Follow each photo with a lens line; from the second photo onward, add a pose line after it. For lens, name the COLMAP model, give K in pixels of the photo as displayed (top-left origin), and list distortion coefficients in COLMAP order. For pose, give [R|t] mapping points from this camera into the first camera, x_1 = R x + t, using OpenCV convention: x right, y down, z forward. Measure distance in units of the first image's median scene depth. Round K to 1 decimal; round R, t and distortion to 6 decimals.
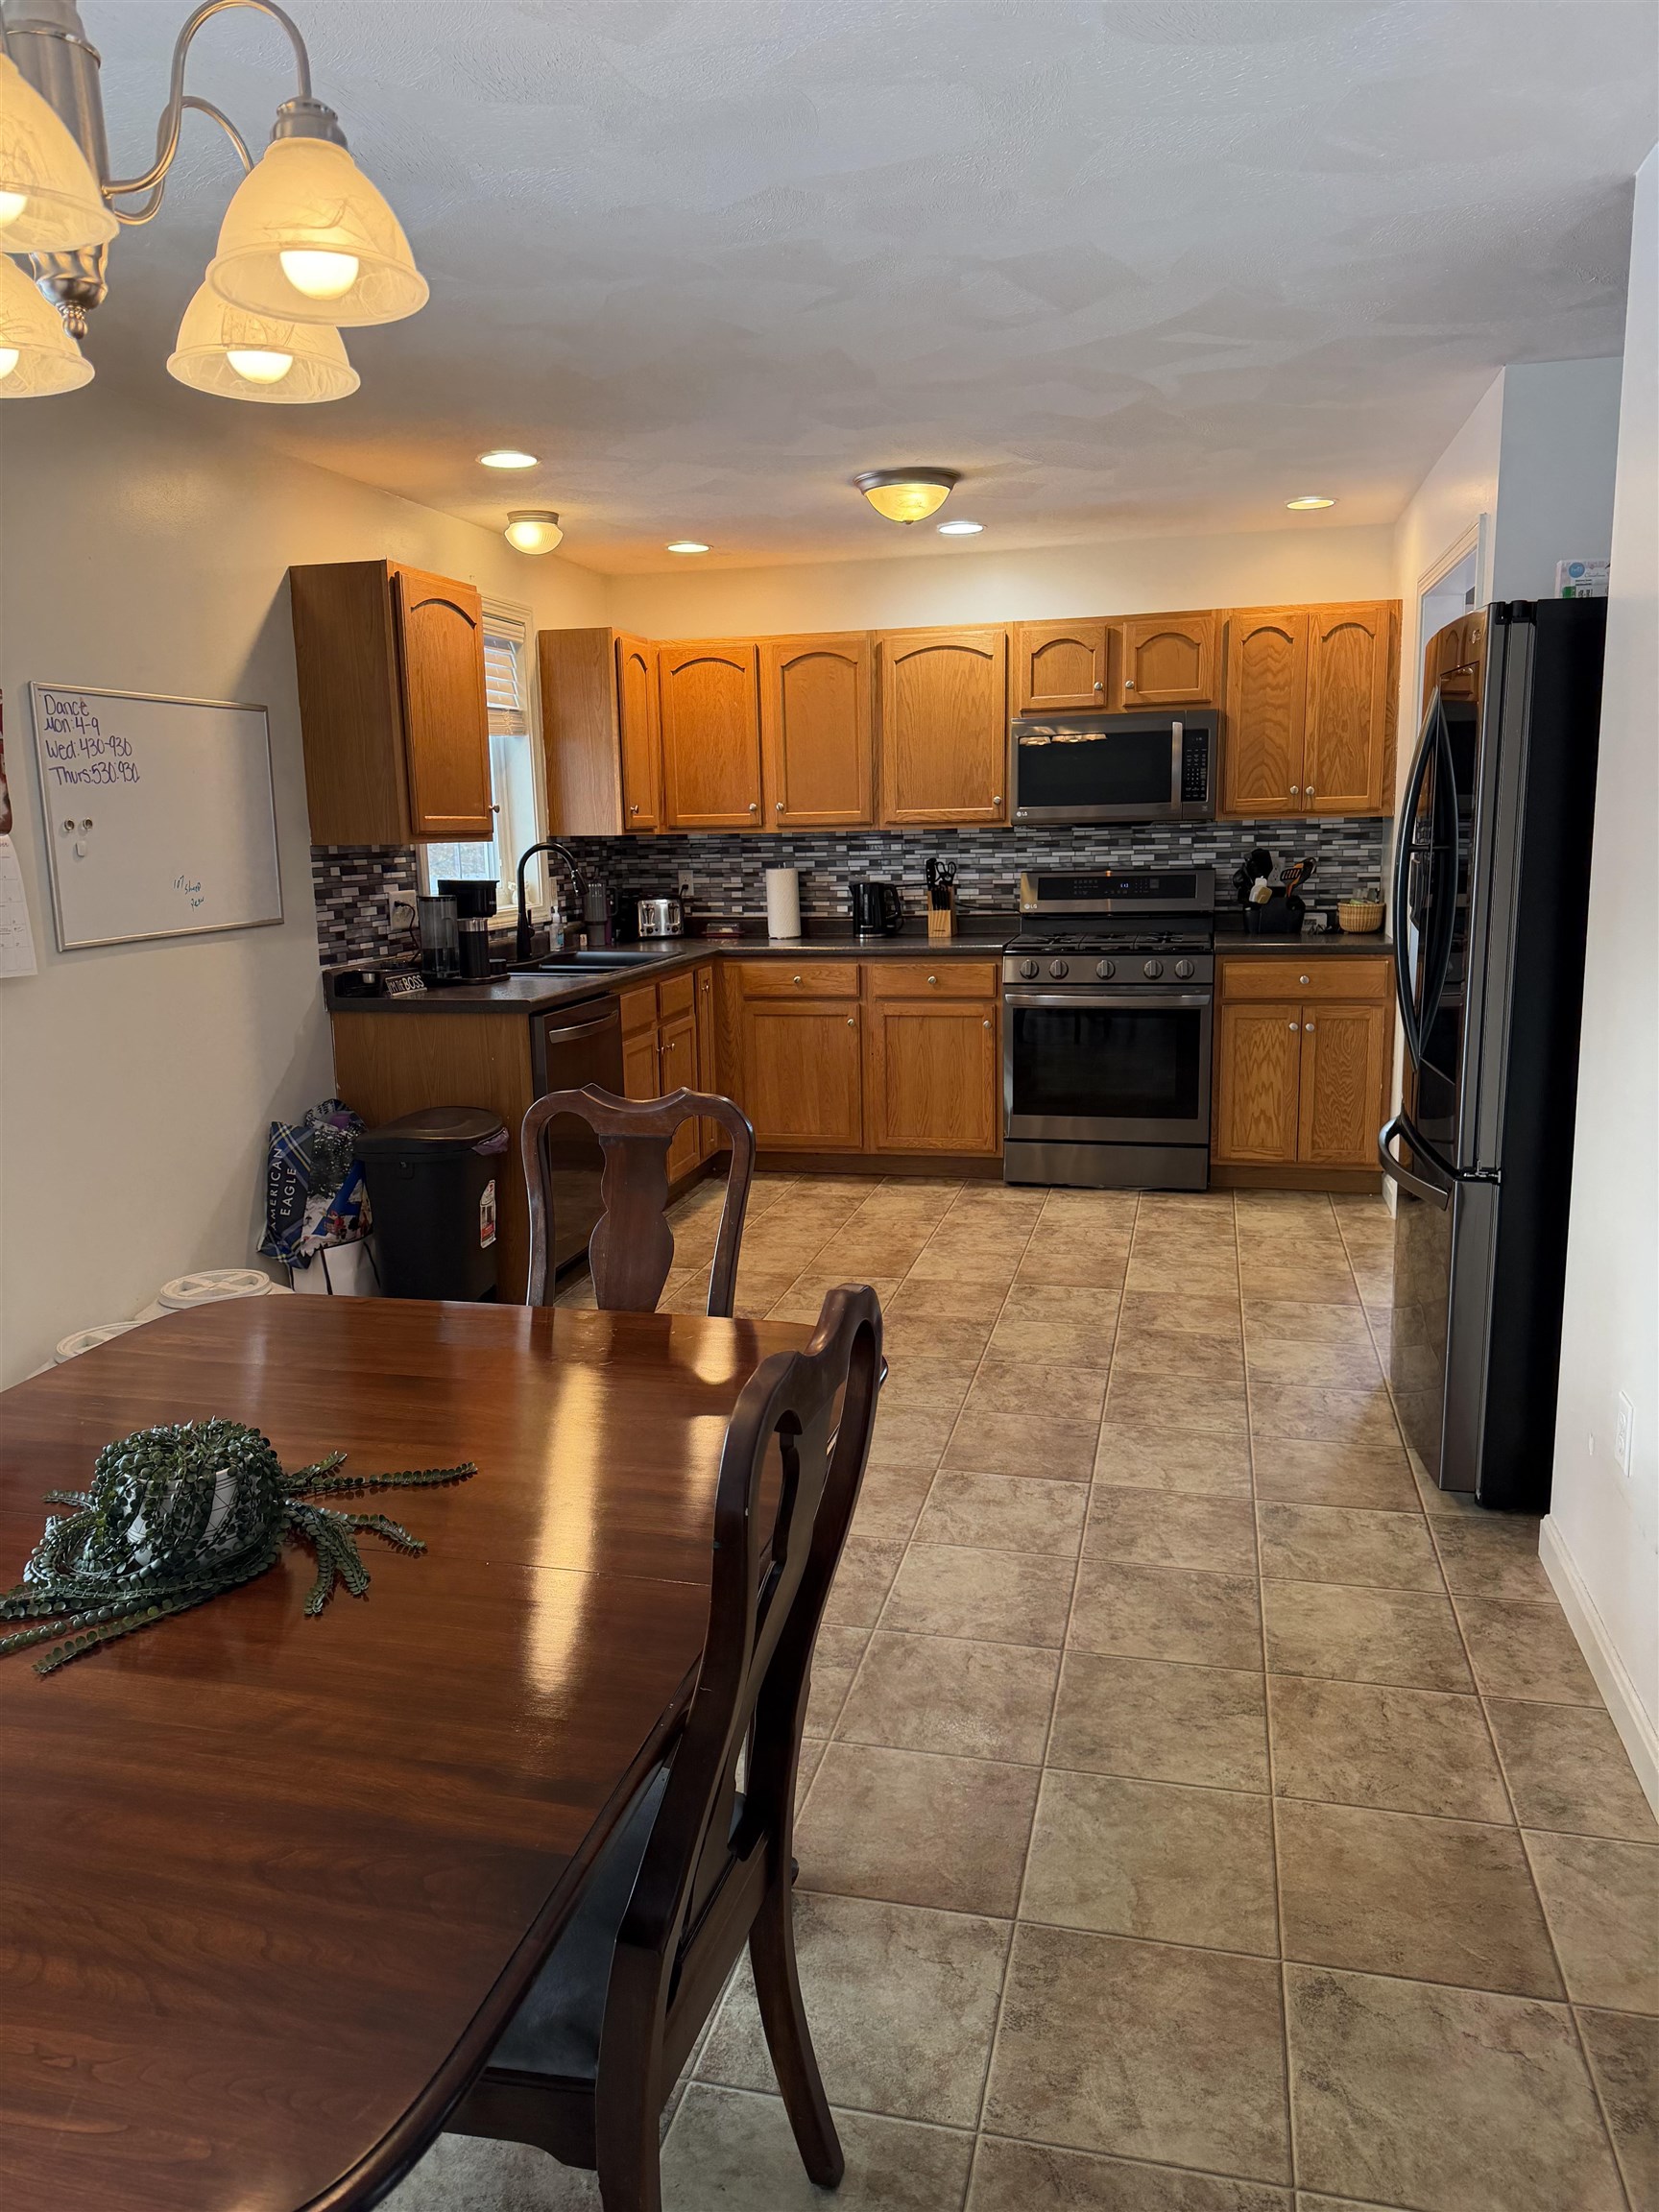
lens RADIAL K [[1490.5, 0, 829.5], [0, 1490.5, 1106.0], [0, 0, 1]] dist [0.075663, -0.001452]
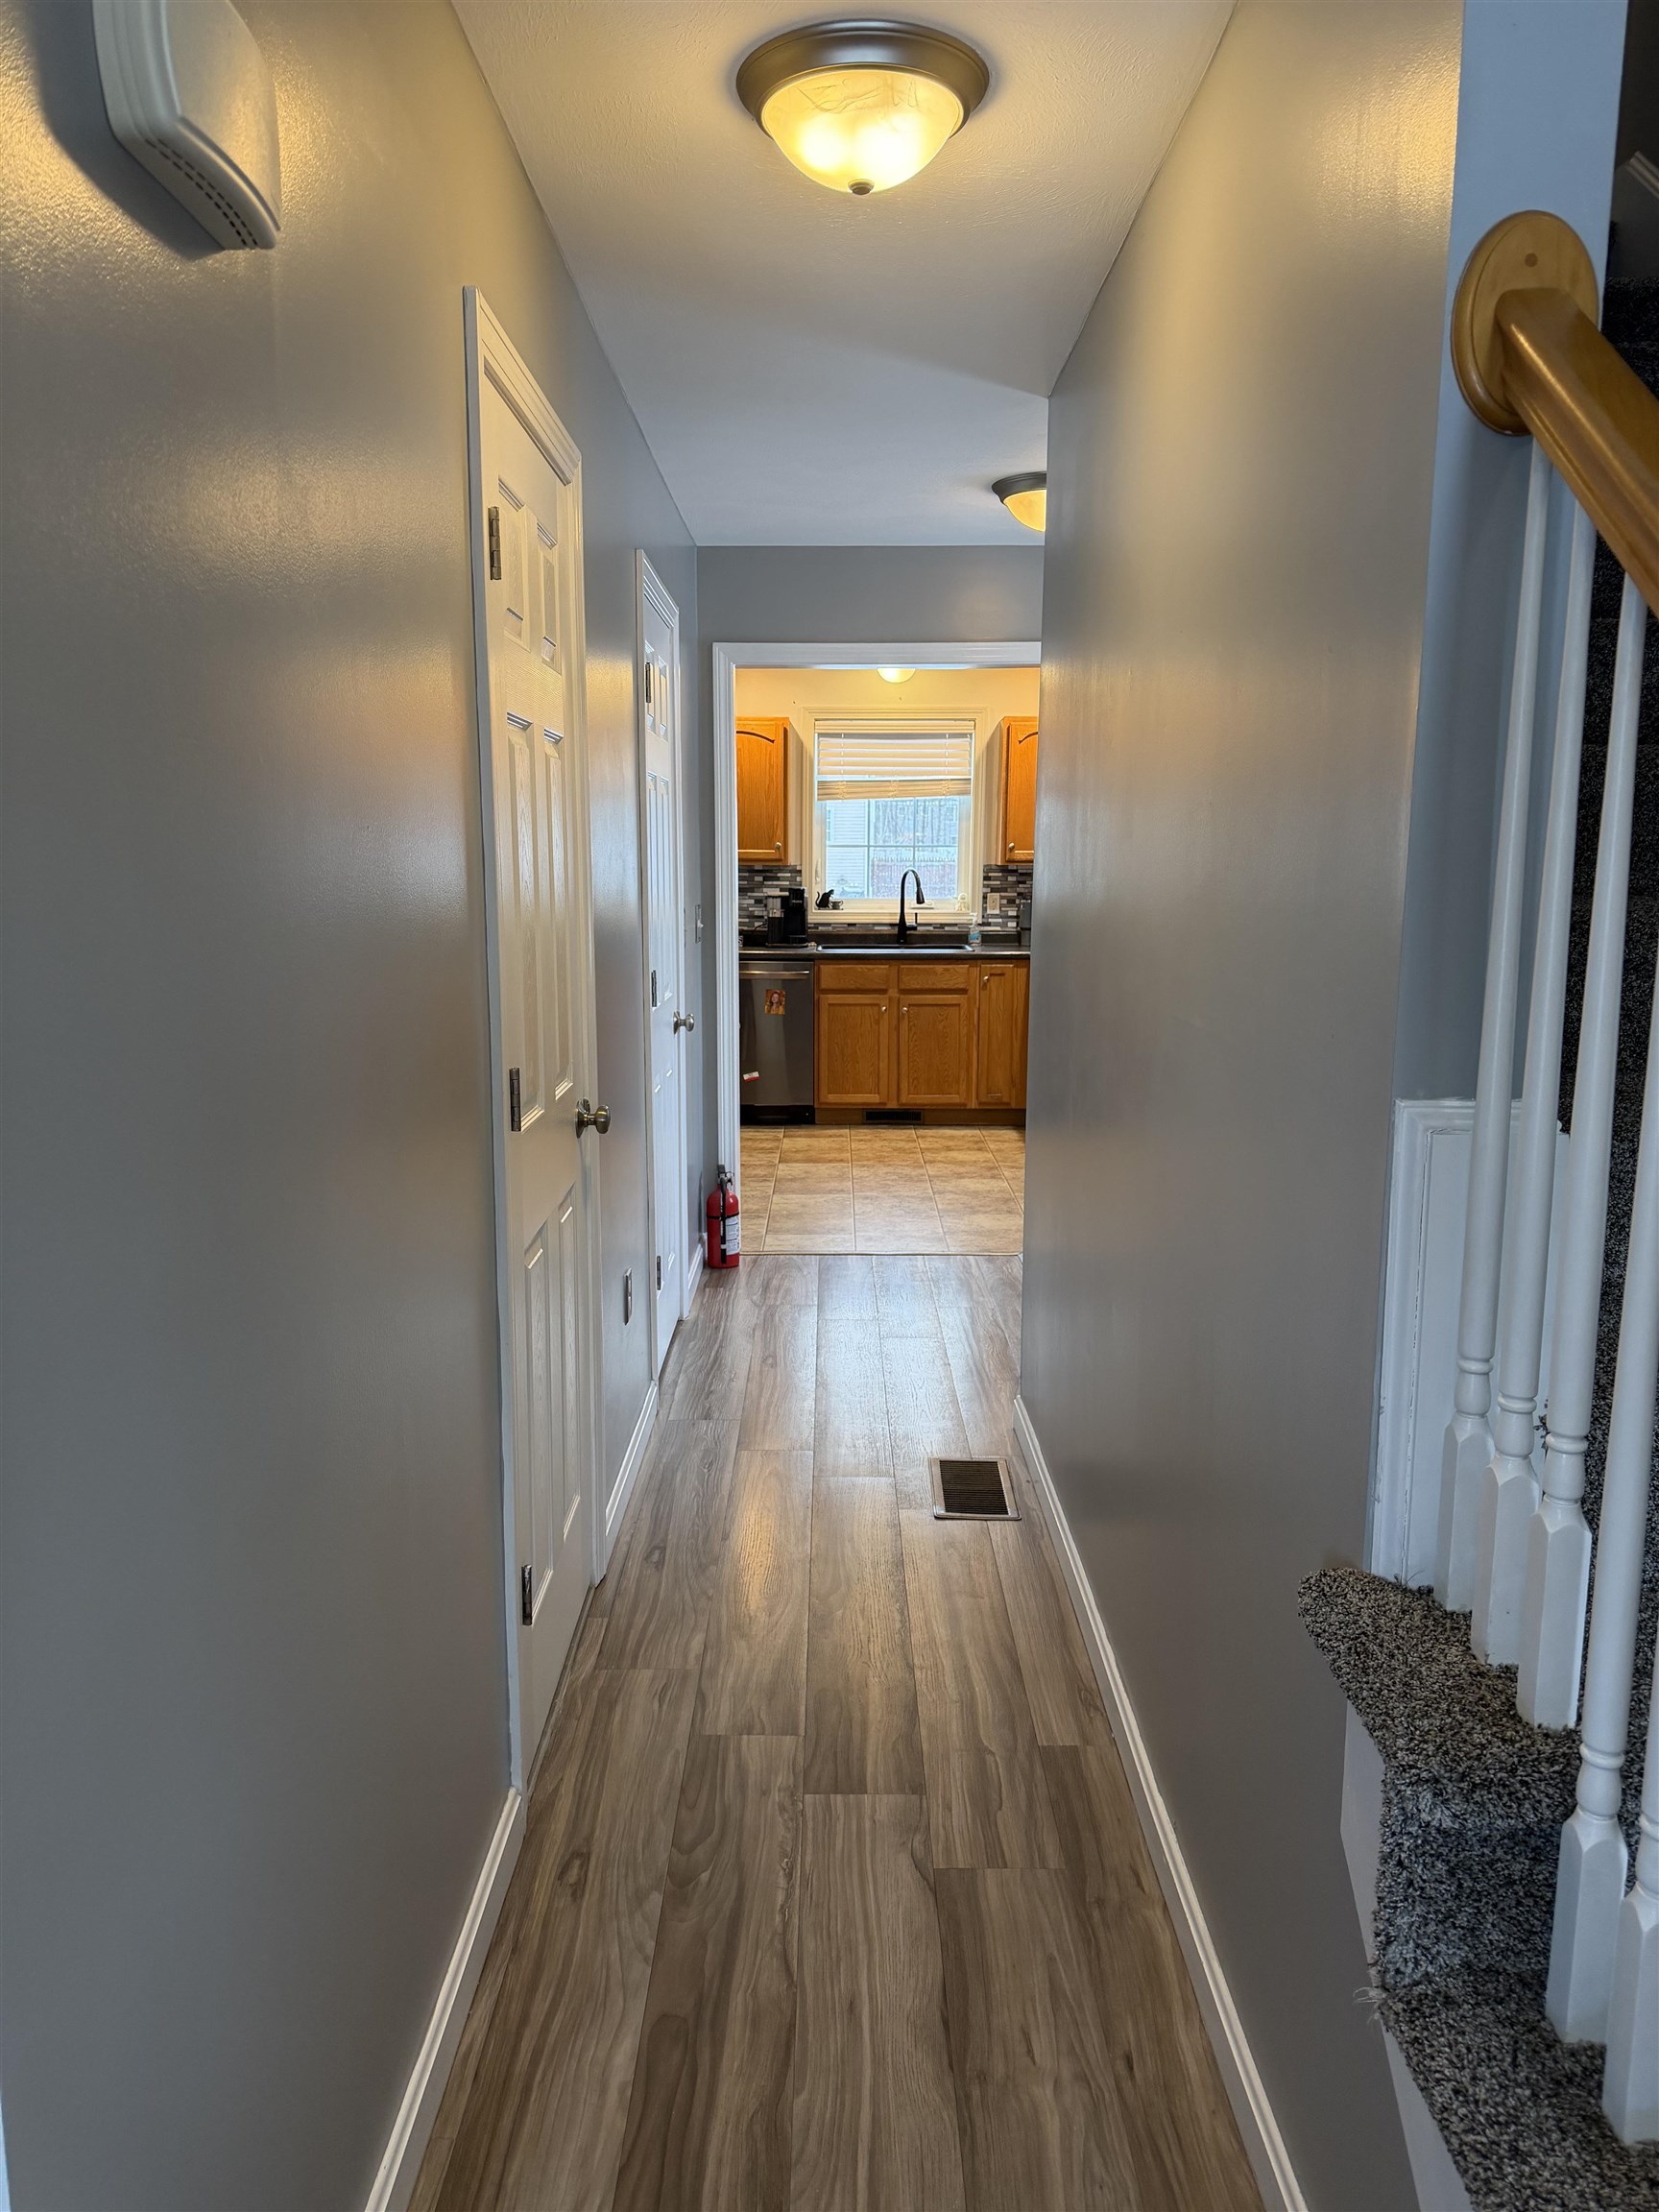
lens RADIAL K [[1557.1, 0, 828.1], [0, 1557.1, 1110.8], [0, 0, 1]] dist [0.077839, -0.096278]
pose [[0.240564, 0.184965, -0.952847, 1.254004], [-0.190861, 0.971524, 0.140404, -0.135748], [0.951683, 0.148085, 0.269017, 0.510119]]
